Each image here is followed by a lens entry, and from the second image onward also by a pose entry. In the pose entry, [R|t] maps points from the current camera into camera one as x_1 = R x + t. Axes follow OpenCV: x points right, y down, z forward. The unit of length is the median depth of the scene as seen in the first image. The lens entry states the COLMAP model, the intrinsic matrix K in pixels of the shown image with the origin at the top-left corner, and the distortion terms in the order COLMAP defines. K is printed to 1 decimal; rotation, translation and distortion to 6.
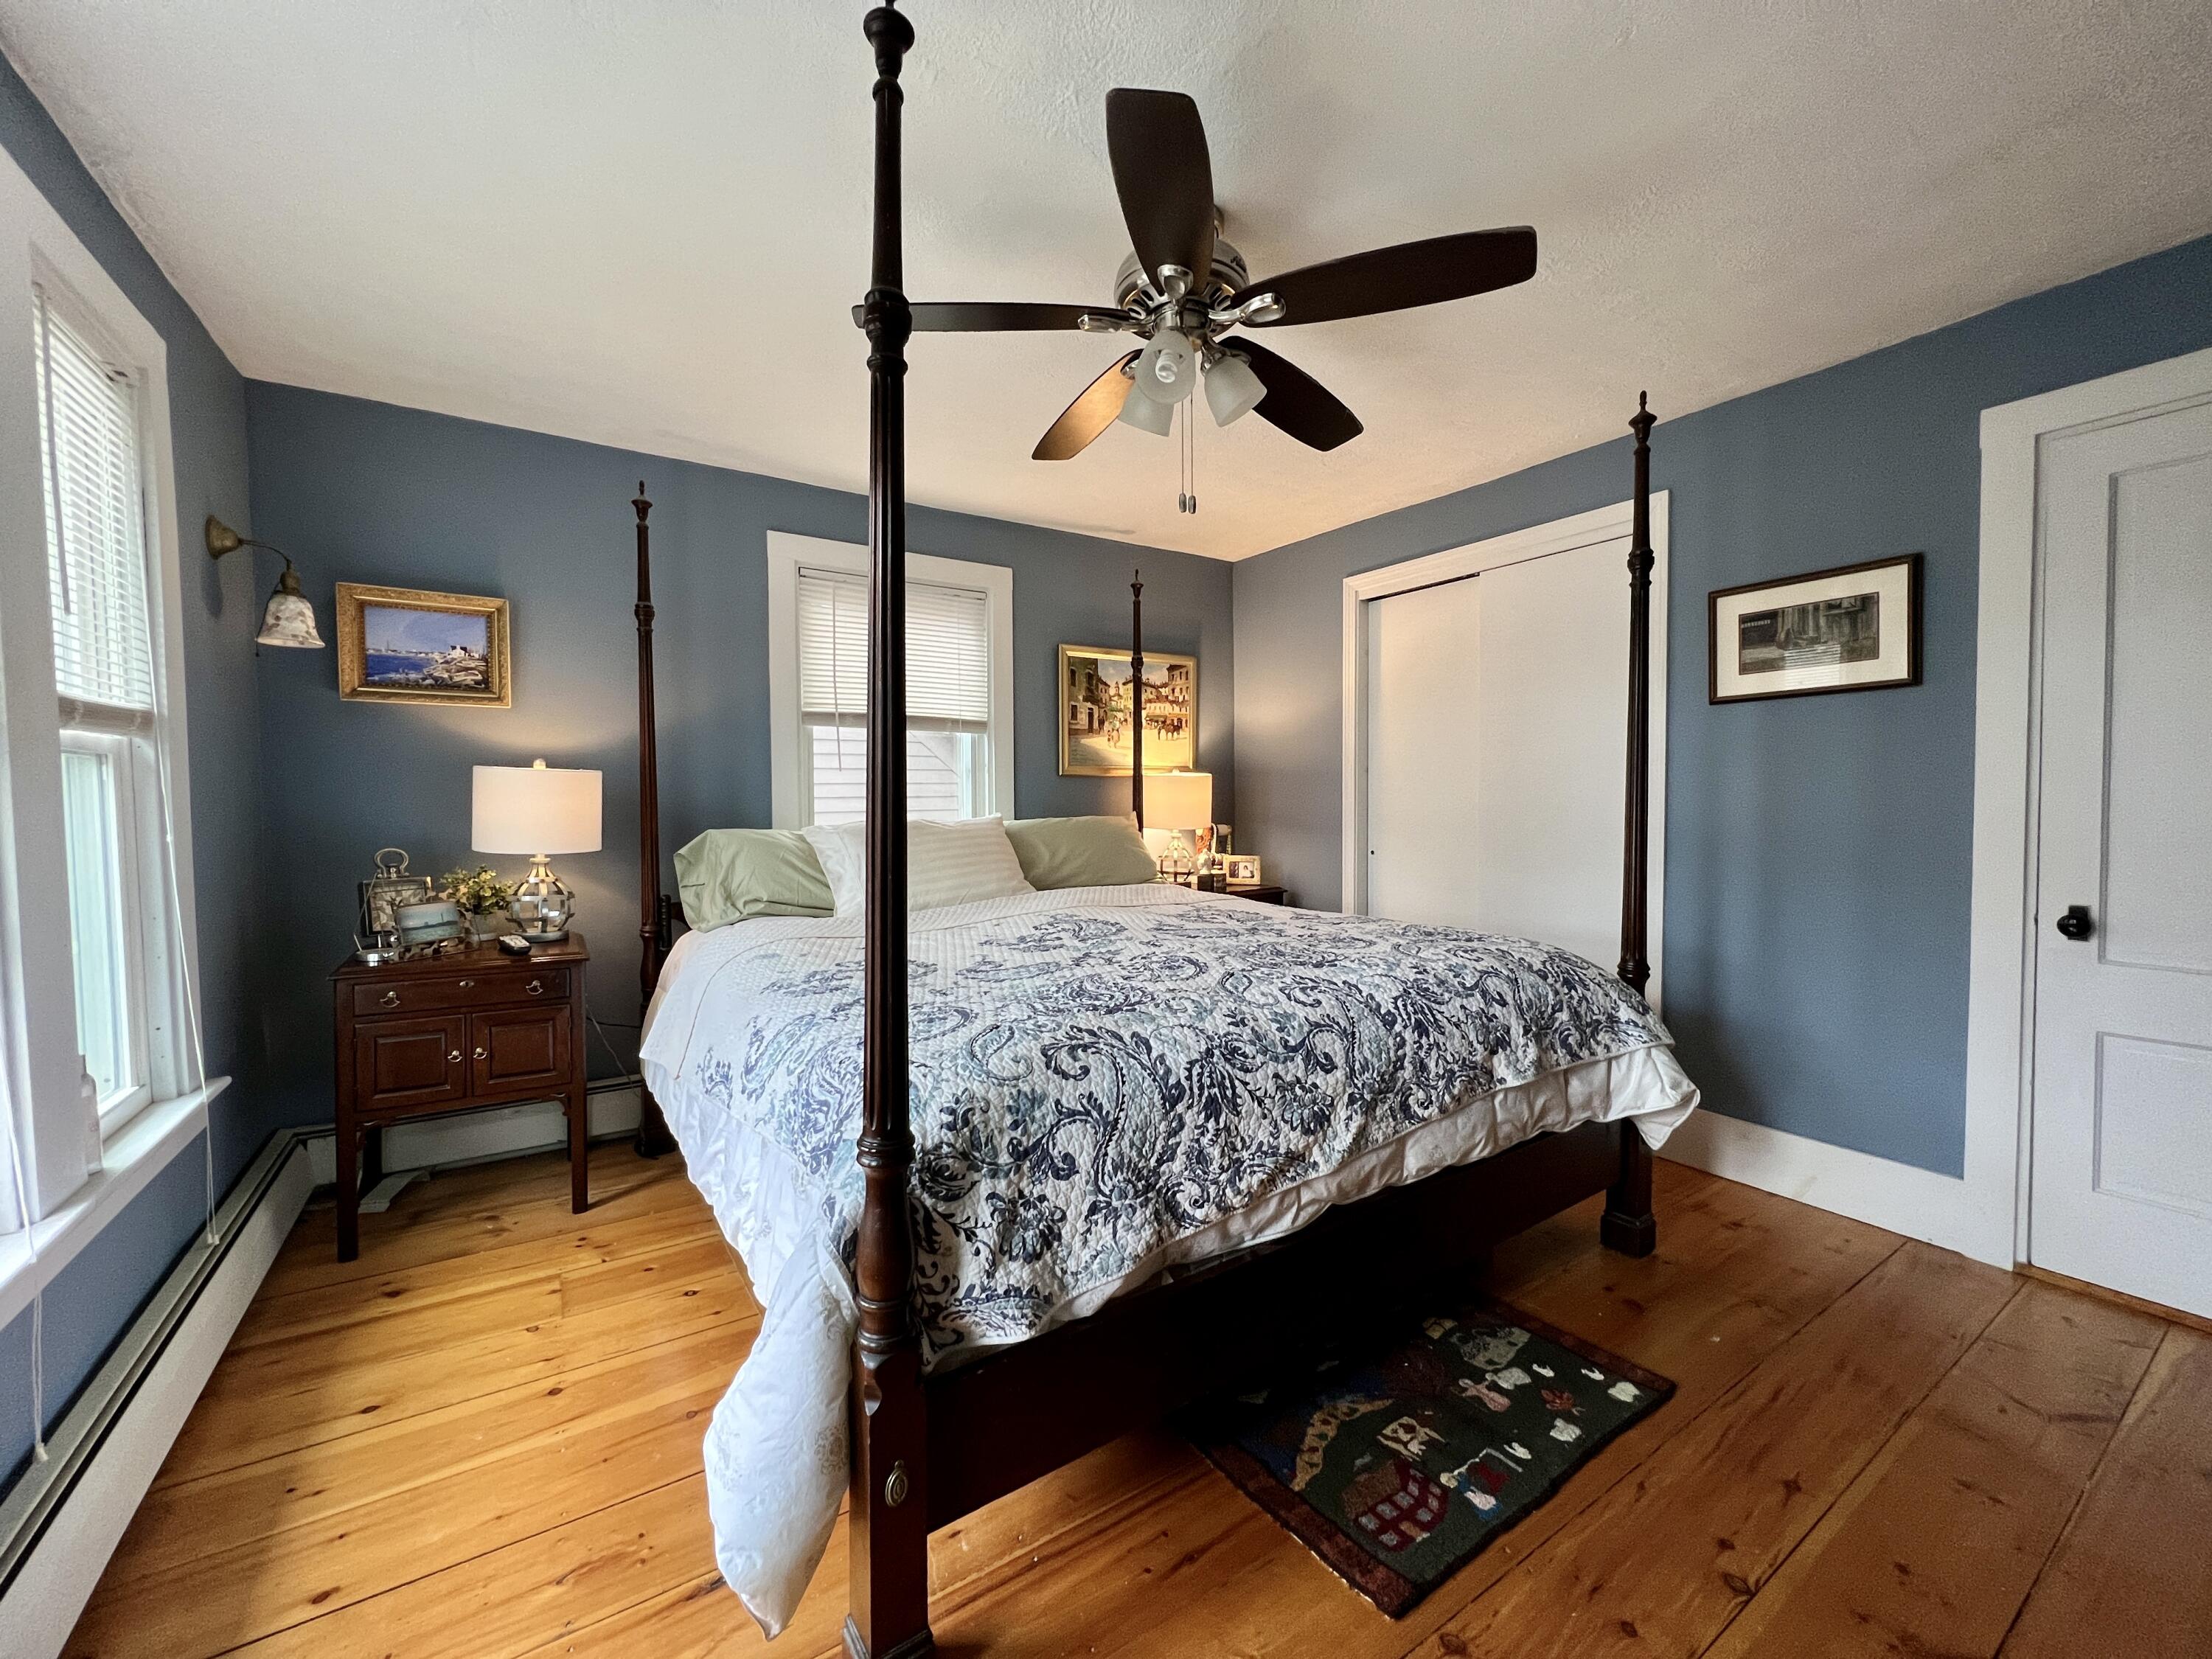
lens RADIAL K [[886.1, 0, 1104.0], [0, 886.1, 830.4], [0, 0, 1]] dist [0.000236, -0.000566]
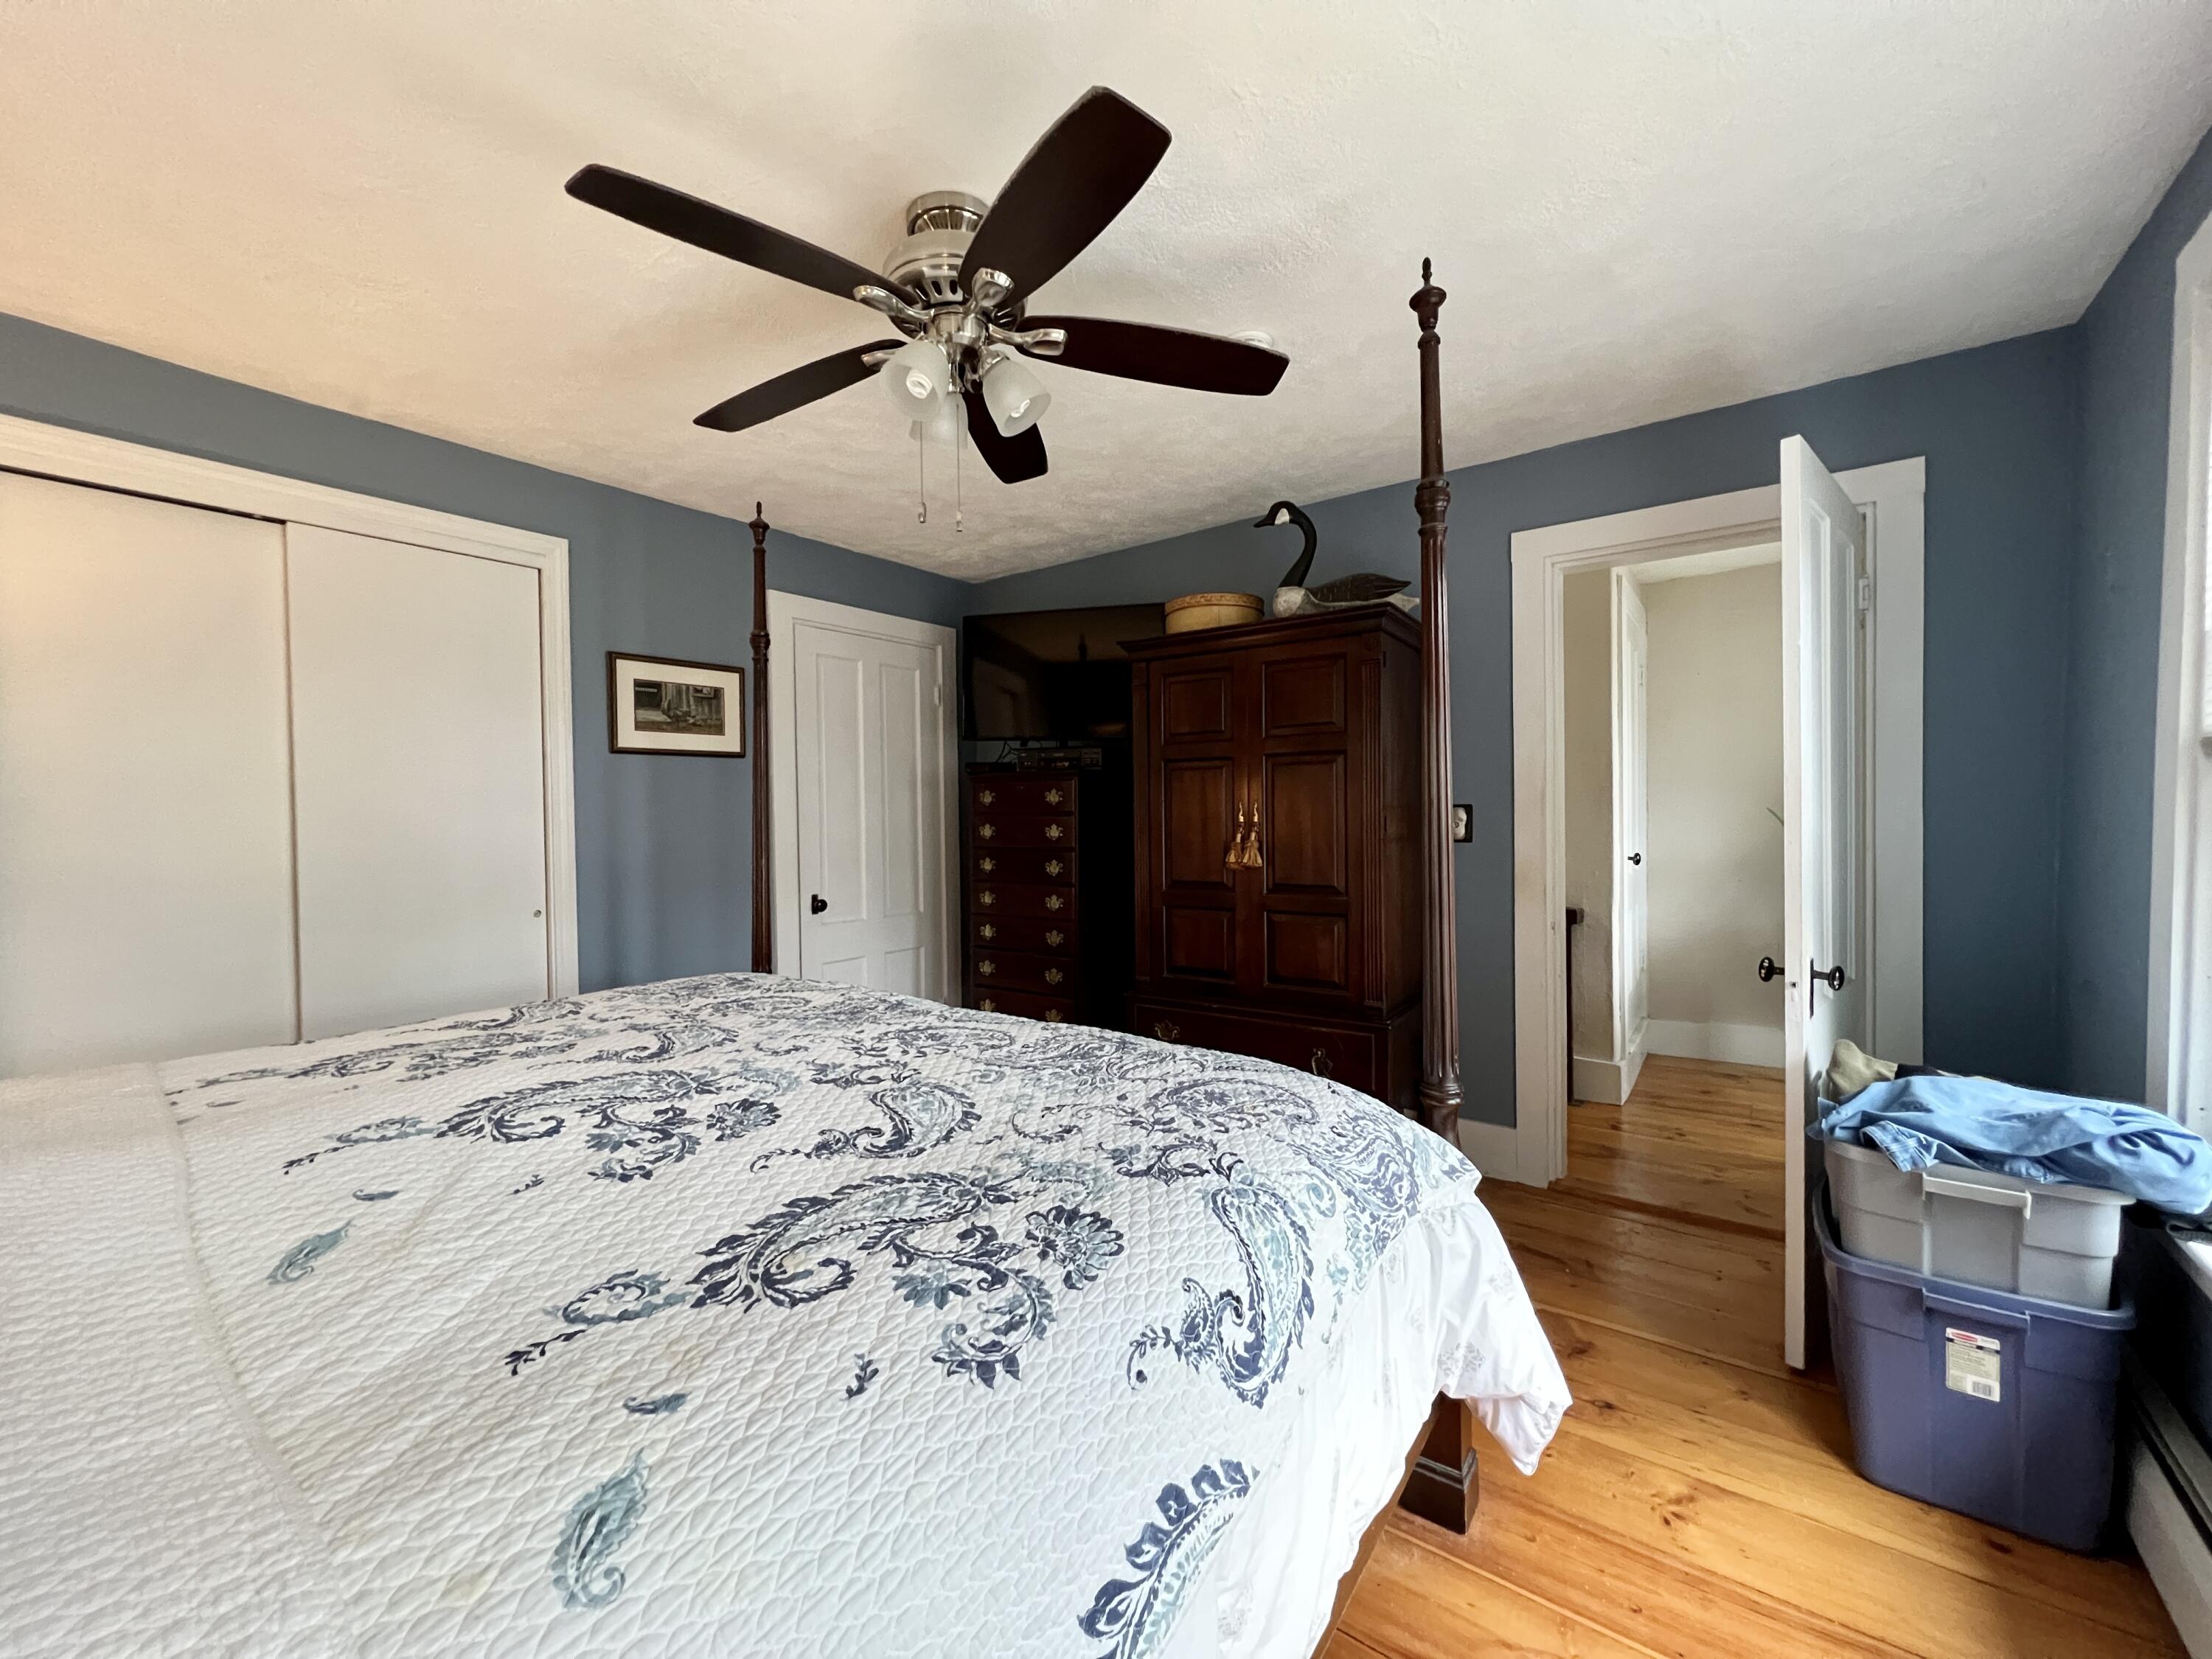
lens RADIAL K [[886.1, 0, 1102.4], [0, 886.1, 826.9], [0, 0, 1]] dist [0.000236, -0.000566]
pose [[-0.343855, -0.001356, 0.939022, -0.641980], [0.046623, 0.998741, 0.018515, -0.047467], [-0.937865, 0.050147, -0.343359, 0.922149]]
